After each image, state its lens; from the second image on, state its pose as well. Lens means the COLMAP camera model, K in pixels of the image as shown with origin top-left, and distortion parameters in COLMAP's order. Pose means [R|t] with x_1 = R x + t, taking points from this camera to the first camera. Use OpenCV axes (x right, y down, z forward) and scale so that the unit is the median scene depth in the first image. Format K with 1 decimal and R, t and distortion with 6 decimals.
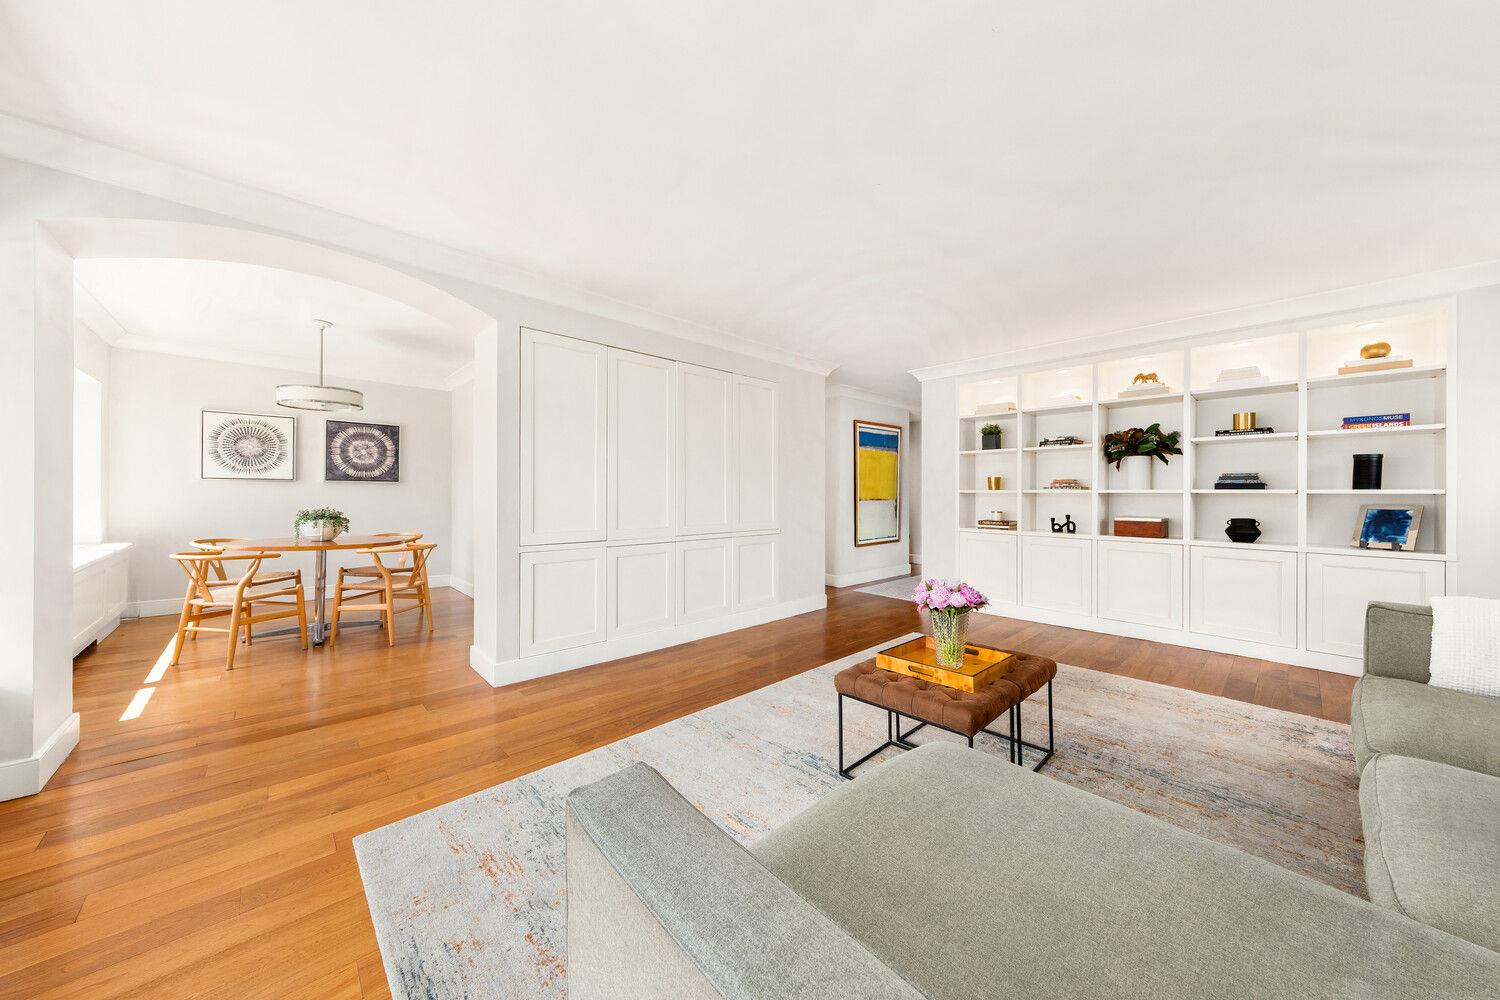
lens RADIAL K [[508.0, 0, 750.0], [0, 508.0, 500.0], [0, 0, 1]] dist [0.000268, 0.000006]
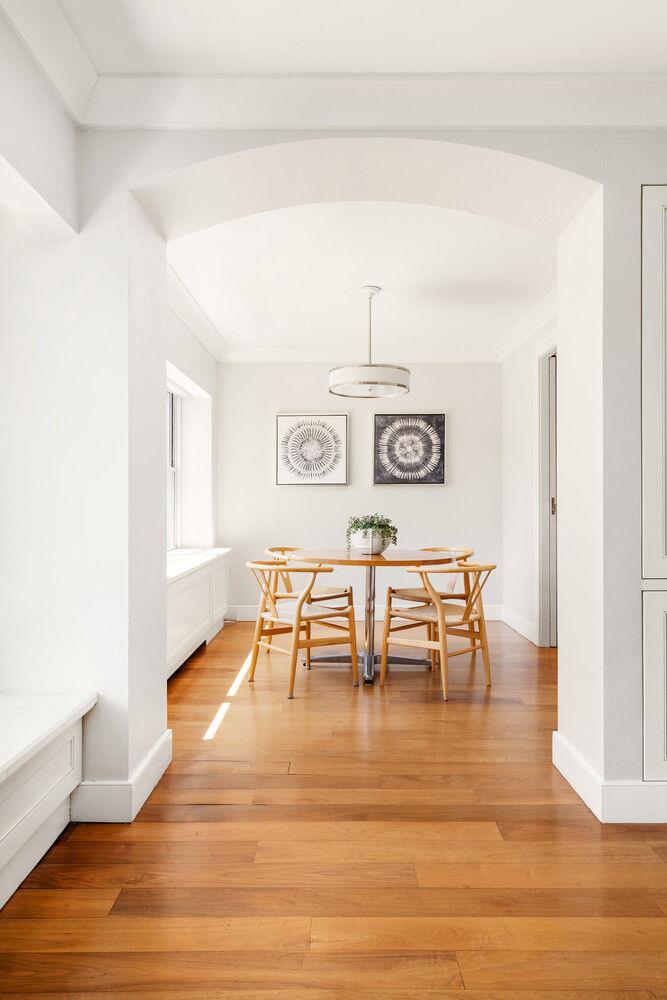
lens RADIAL K [[704.3, 0, 333.5], [0, 704.3, 500.0], [0, 0, 1]] dist [-0.001952, -0.000174]
pose [[0.729276, -0.012264, -0.684110, -0.106534], [0.003173, 0.999889, -0.014543, 0.009006], [0.684213, 0.008436, 0.729234, 0.126645]]
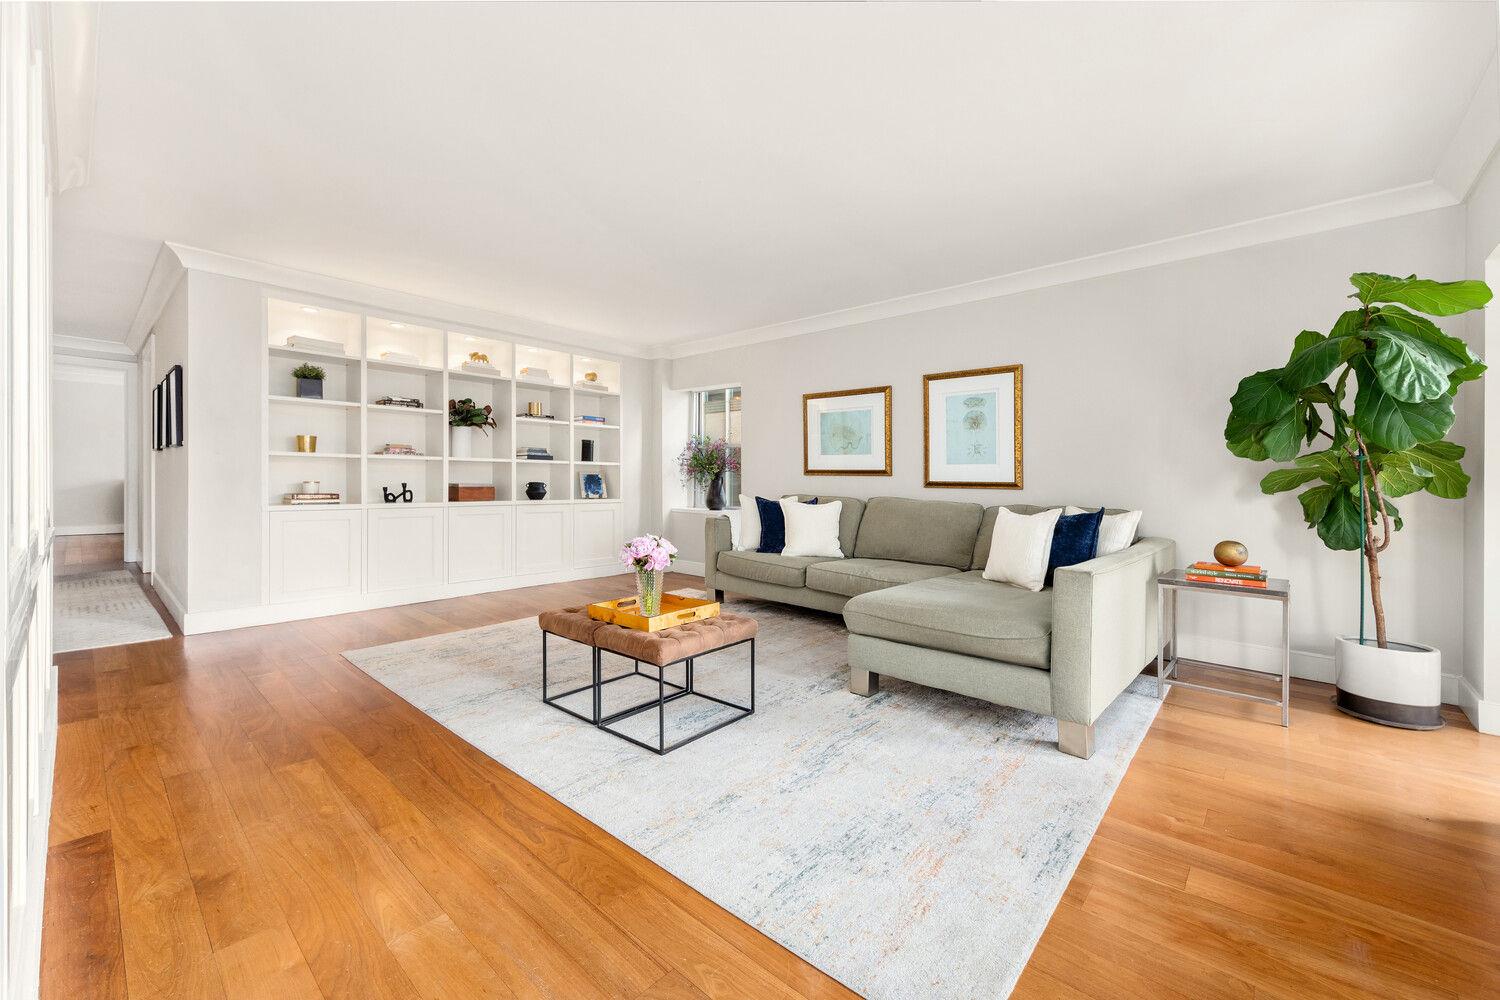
lens RADIAL K [[597.1, 0, 751.4], [0, 597.1, 479.1], [0, 0, 1]] dist [0.000555, 0.000050]
pose [[-0.095448, -0.007131, 0.995409, -0.480217], [0.001286, 0.999973, 0.007287, 0.013997], [-0.995434, 0.001975, -0.095436, 0.450126]]
